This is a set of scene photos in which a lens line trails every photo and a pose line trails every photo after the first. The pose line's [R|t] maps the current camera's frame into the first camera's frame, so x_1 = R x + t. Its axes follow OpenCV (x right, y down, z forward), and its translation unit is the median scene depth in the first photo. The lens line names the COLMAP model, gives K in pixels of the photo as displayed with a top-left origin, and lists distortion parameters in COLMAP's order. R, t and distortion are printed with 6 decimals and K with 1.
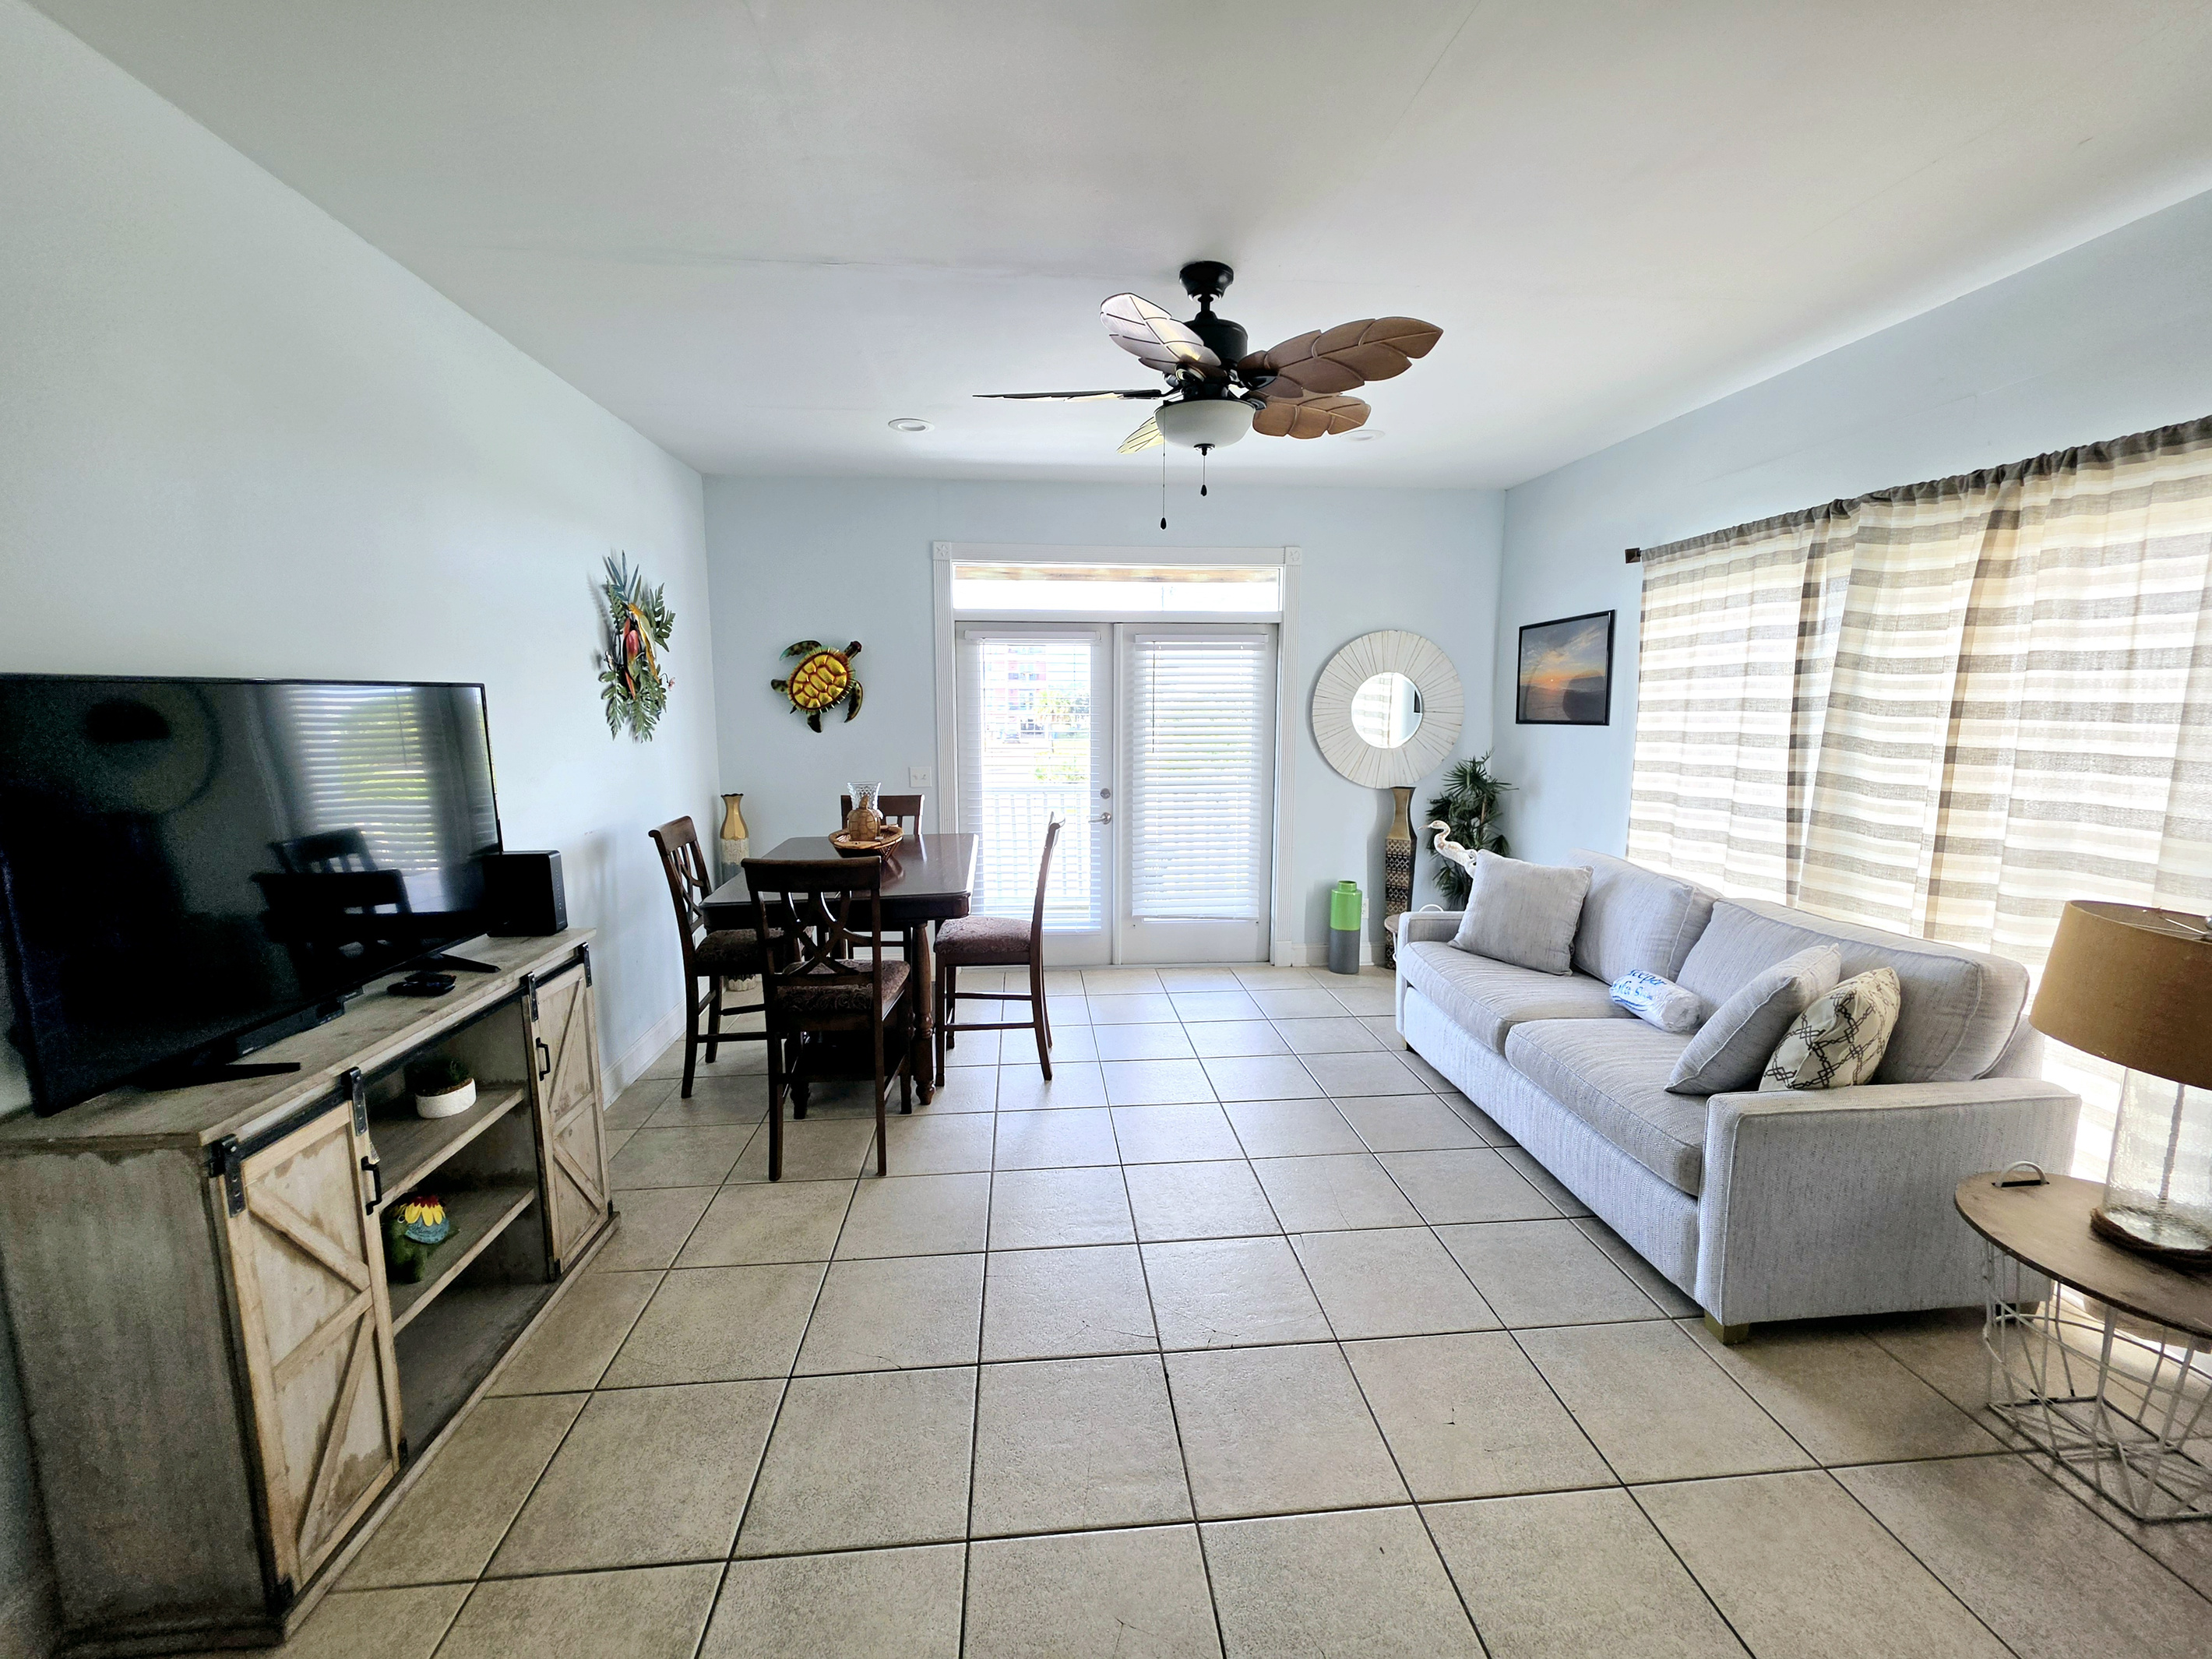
lens RADIAL K [[888.1, 0, 1106.8], [0, 888.1, 819.7], [0, 0, 1]] dist [0.000105, 0.000031]
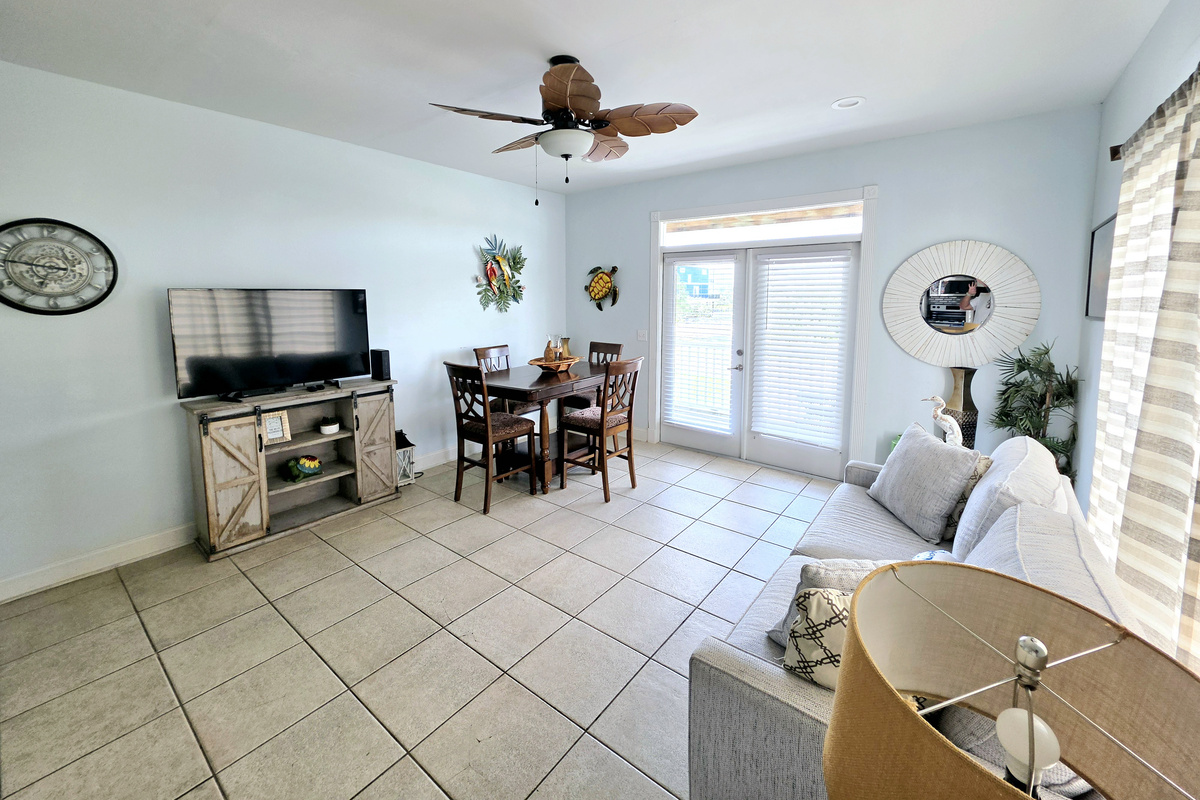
lens RADIAL K [[483.1, 0, 599.3], [0, 483.1, 341.3], [0, 0, 1]] dist [-0.001510, -0.000396]
pose [[0.725822, 0.068705, -0.684442, 0.836175], [-0.094398, 0.995535, -0.000172, -0.051596], [0.681374, 0.064735, 0.729067, 0.350391]]
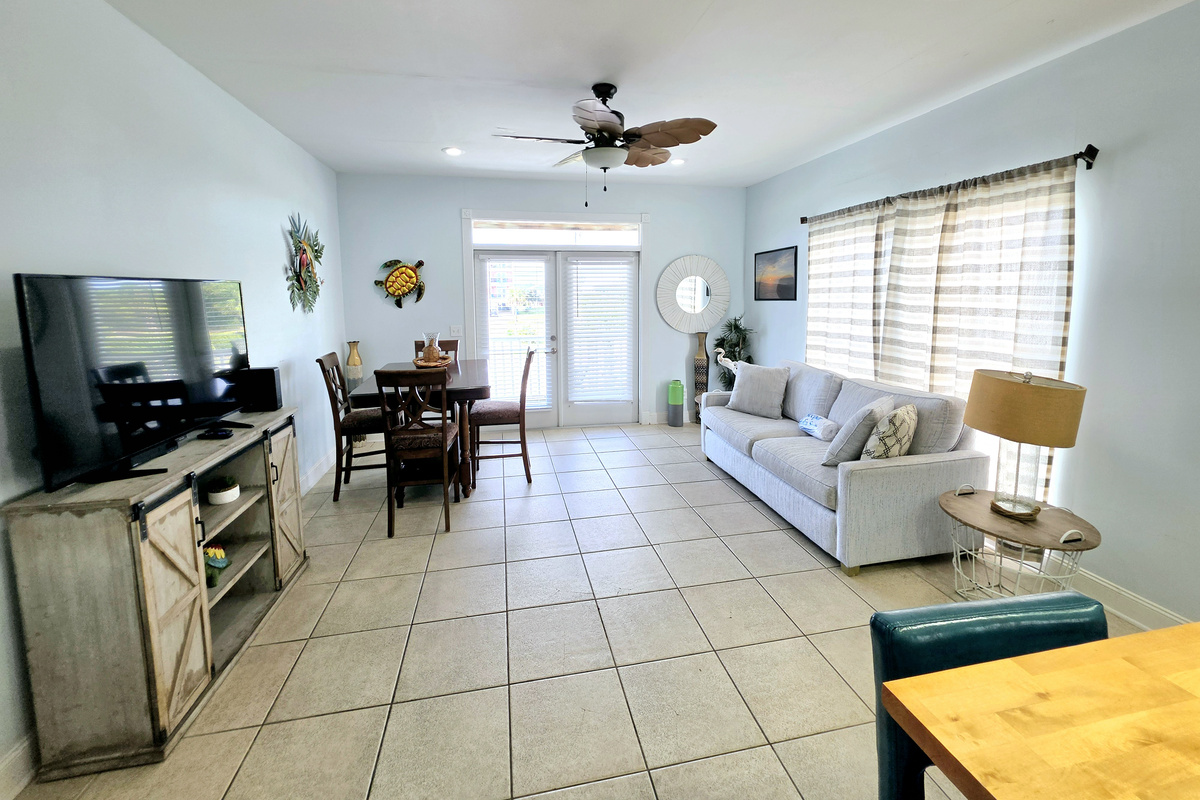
lens RADIAL K [[483.1, 0, 599.3], [0, 483.1, 341.3], [0, 0, 1]] dist [-0.001510, -0.000396]
pose [[0.993822, -0.017350, 0.109618, -0.035389], [0.021034, 0.999249, -0.032546, 0.027099], [-0.108971, 0.034650, 0.993441, -0.119530]]
